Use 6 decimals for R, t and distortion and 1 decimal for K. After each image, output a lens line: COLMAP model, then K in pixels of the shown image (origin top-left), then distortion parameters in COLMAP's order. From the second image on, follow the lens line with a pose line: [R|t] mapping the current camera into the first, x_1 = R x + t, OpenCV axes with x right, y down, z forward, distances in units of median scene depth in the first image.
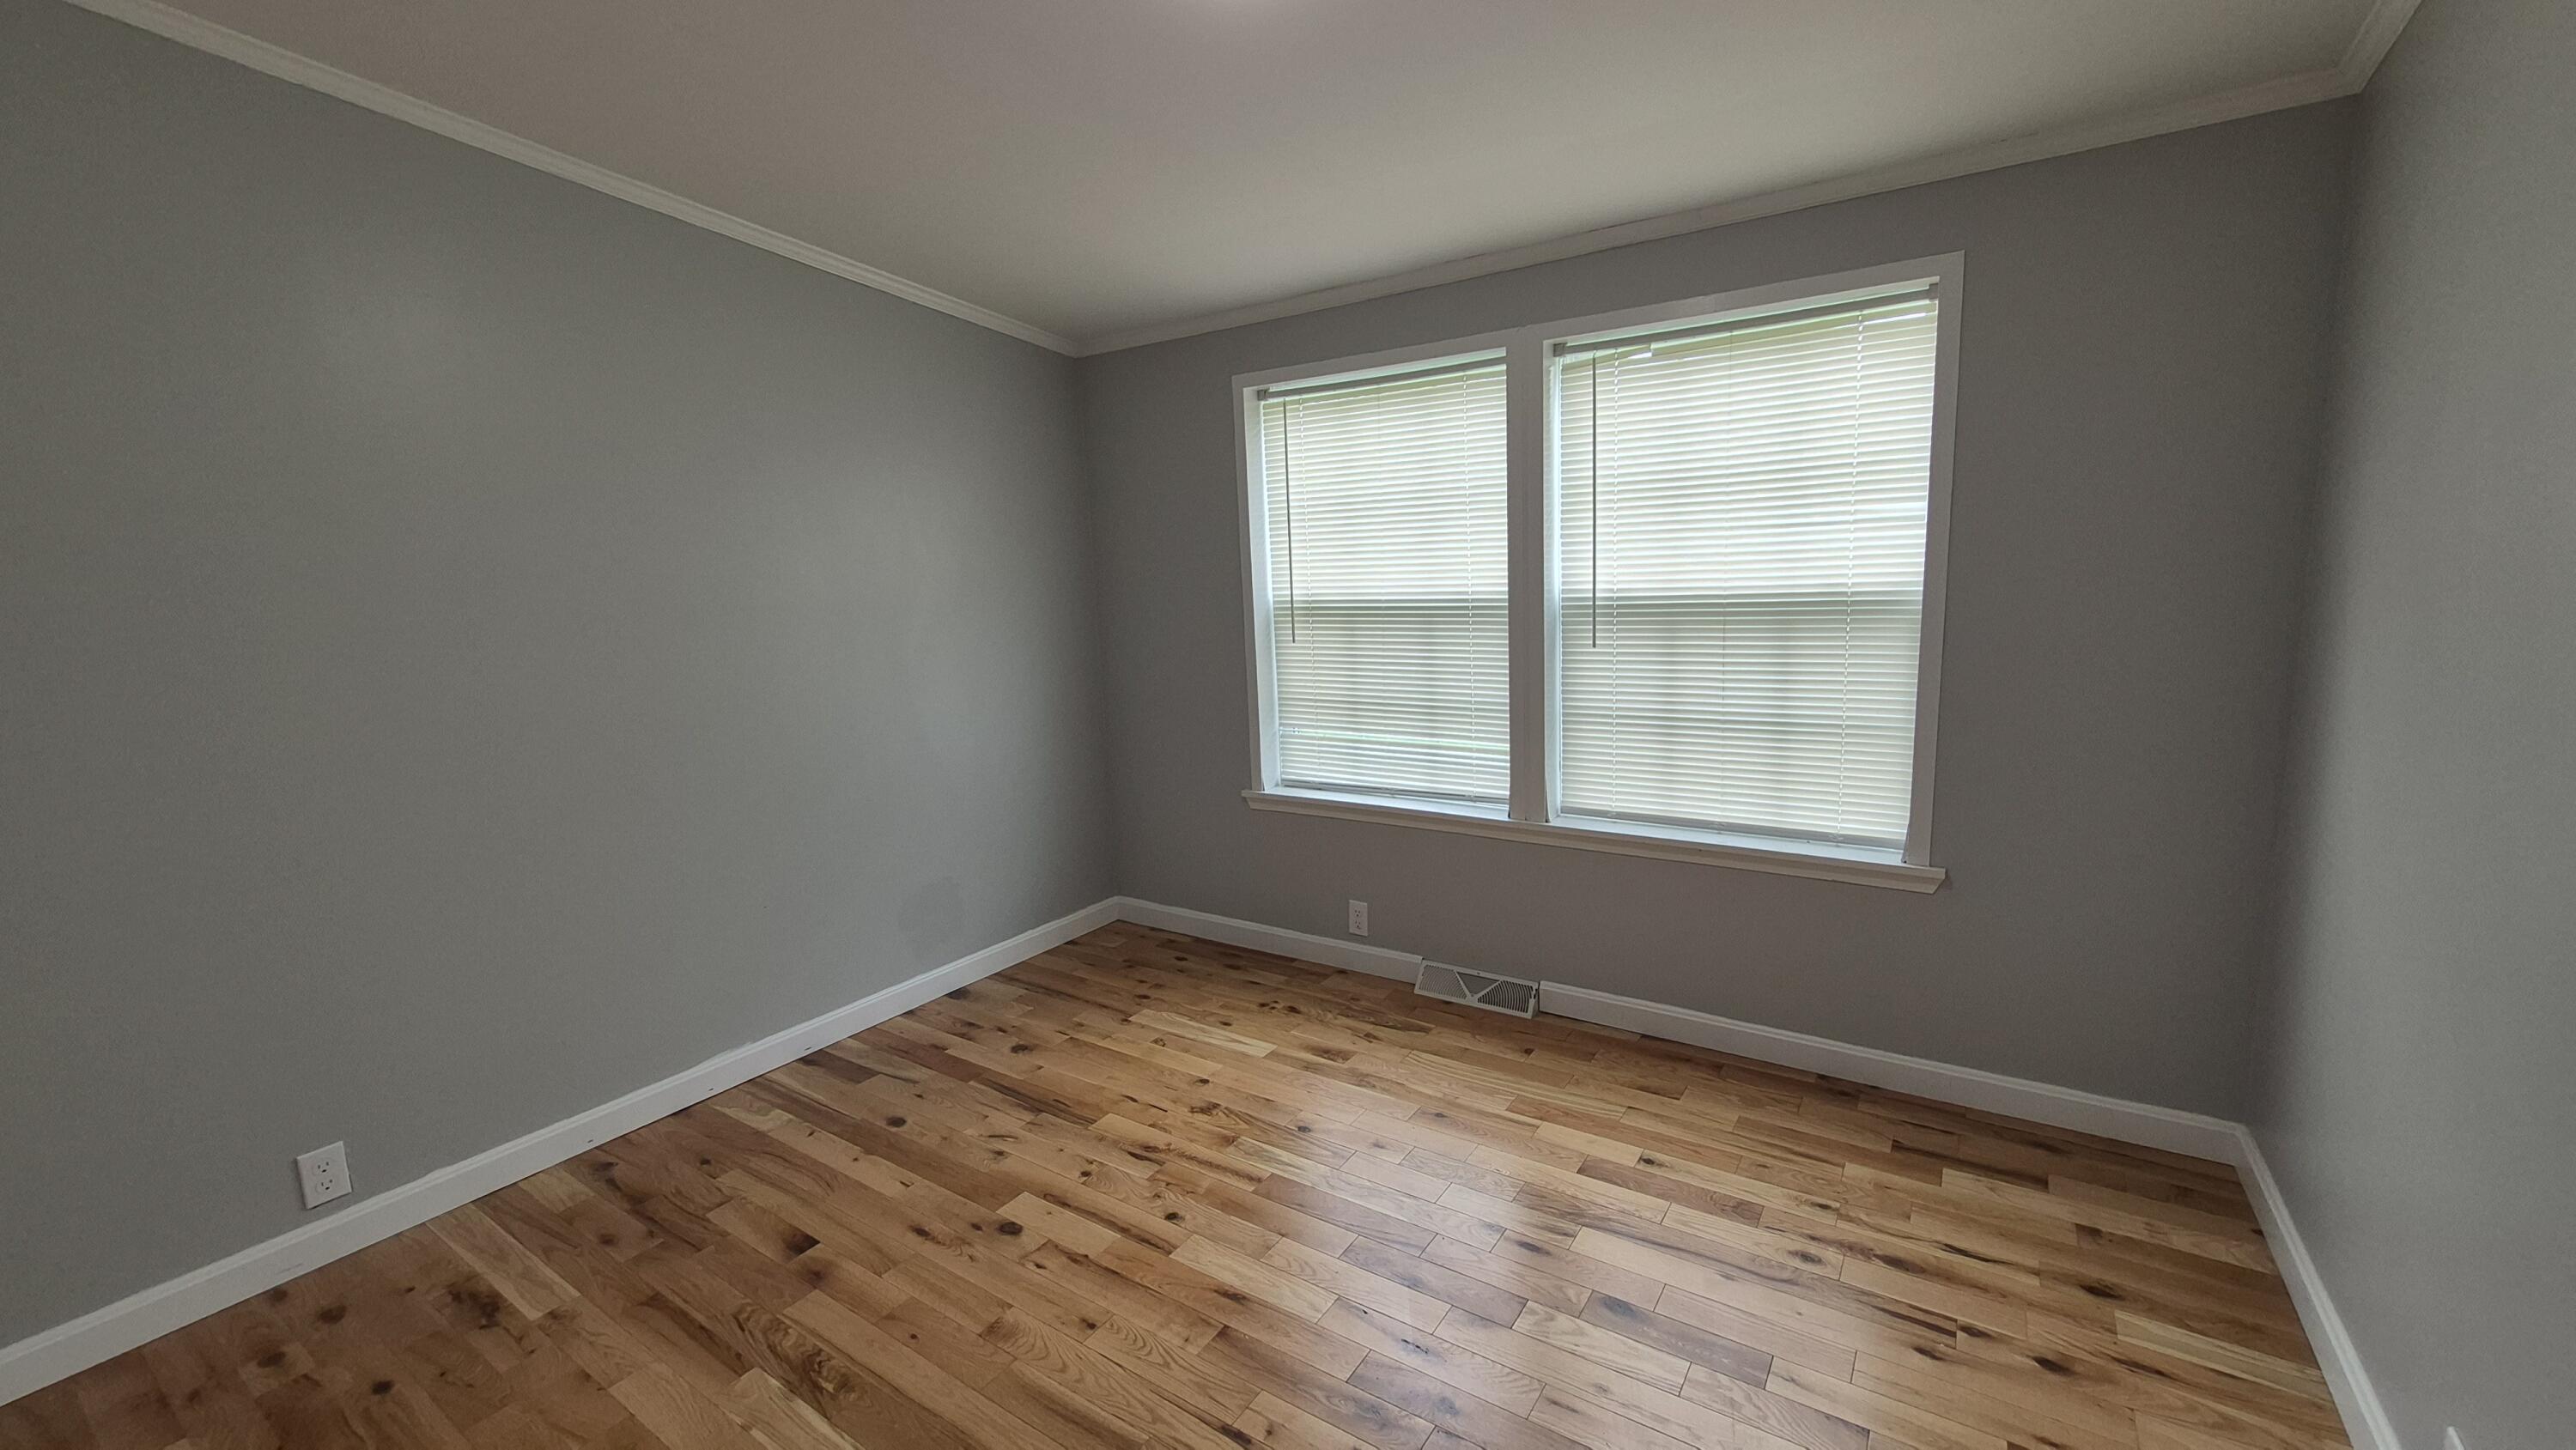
lens RADIAL K [[1018.8, 0, 1303.4], [0, 1018.8, 722.1], [0, 0, 1]] dist [-0.000615, -0.000319]
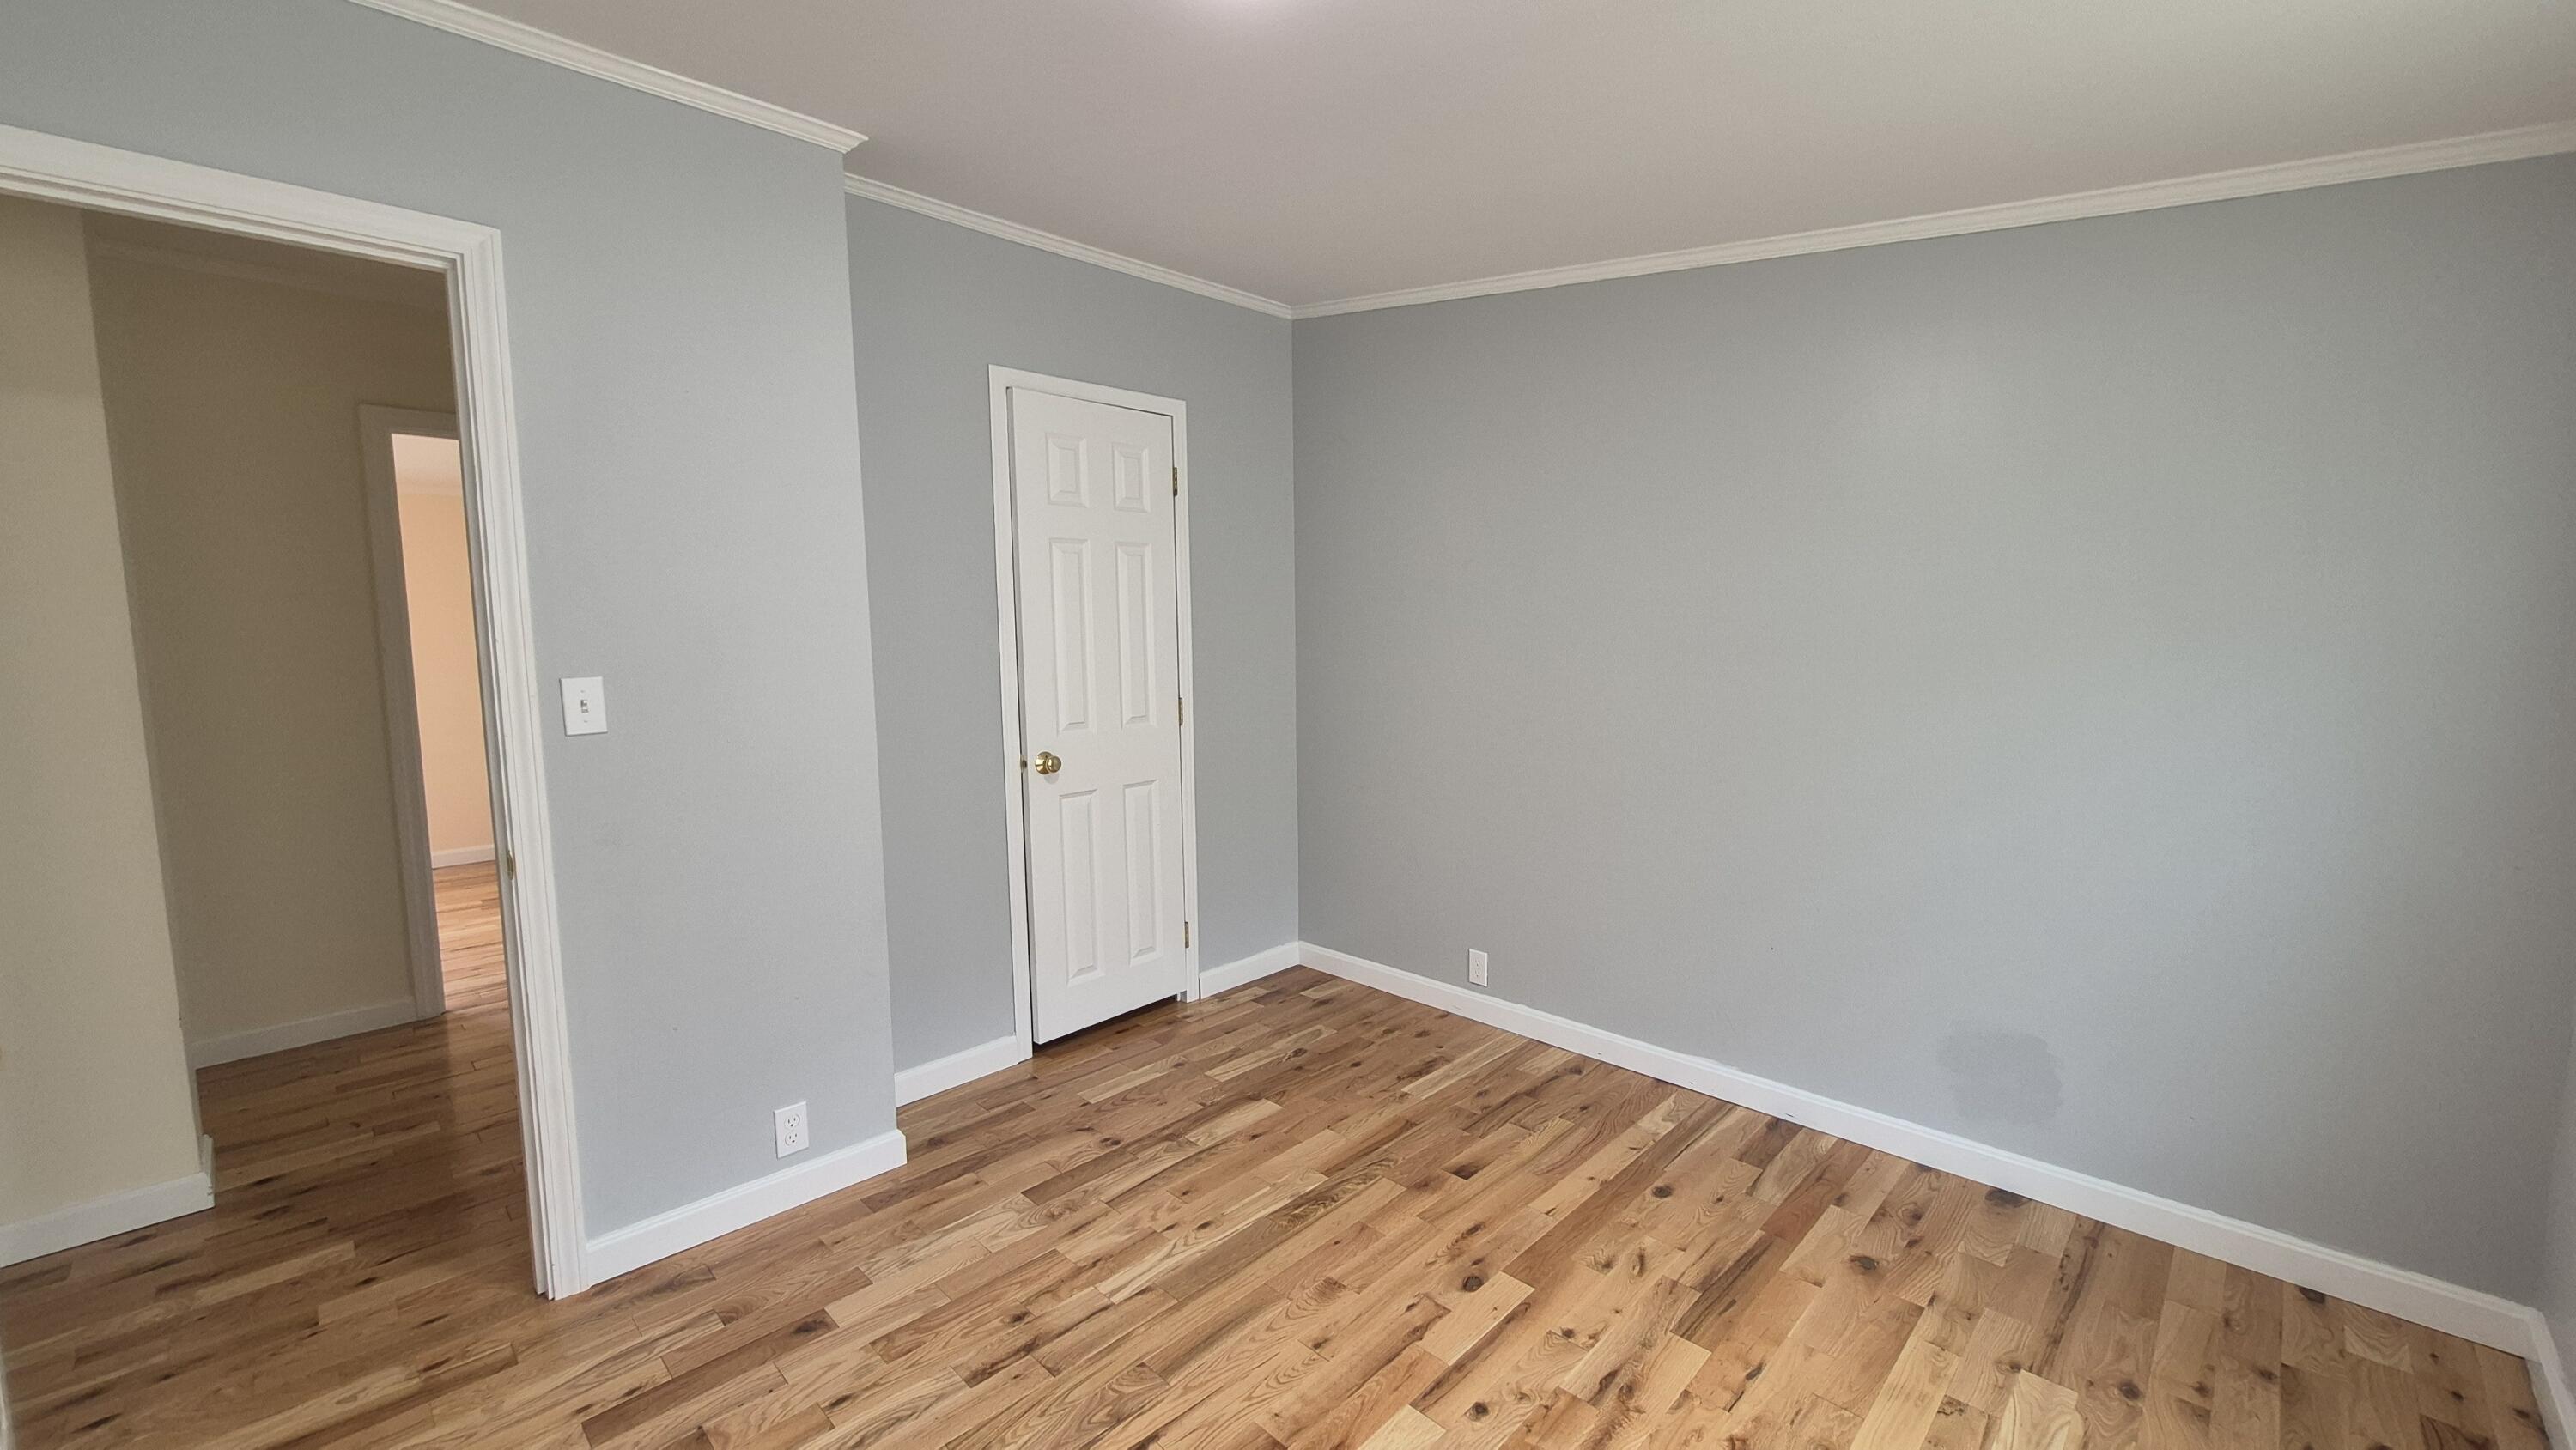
lens RADIAL K [[1018.8, 0, 1303.4], [0, 1018.8, 722.1], [0, 0, 1]] dist [-0.000615, -0.000319]
pose [[-0.186824, 0.138203, -0.972624, 0.579910], [-0.134287, 0.977169, 0.164643, -0.158804], [0.973172, 0.161370, -0.164000, 0.853818]]
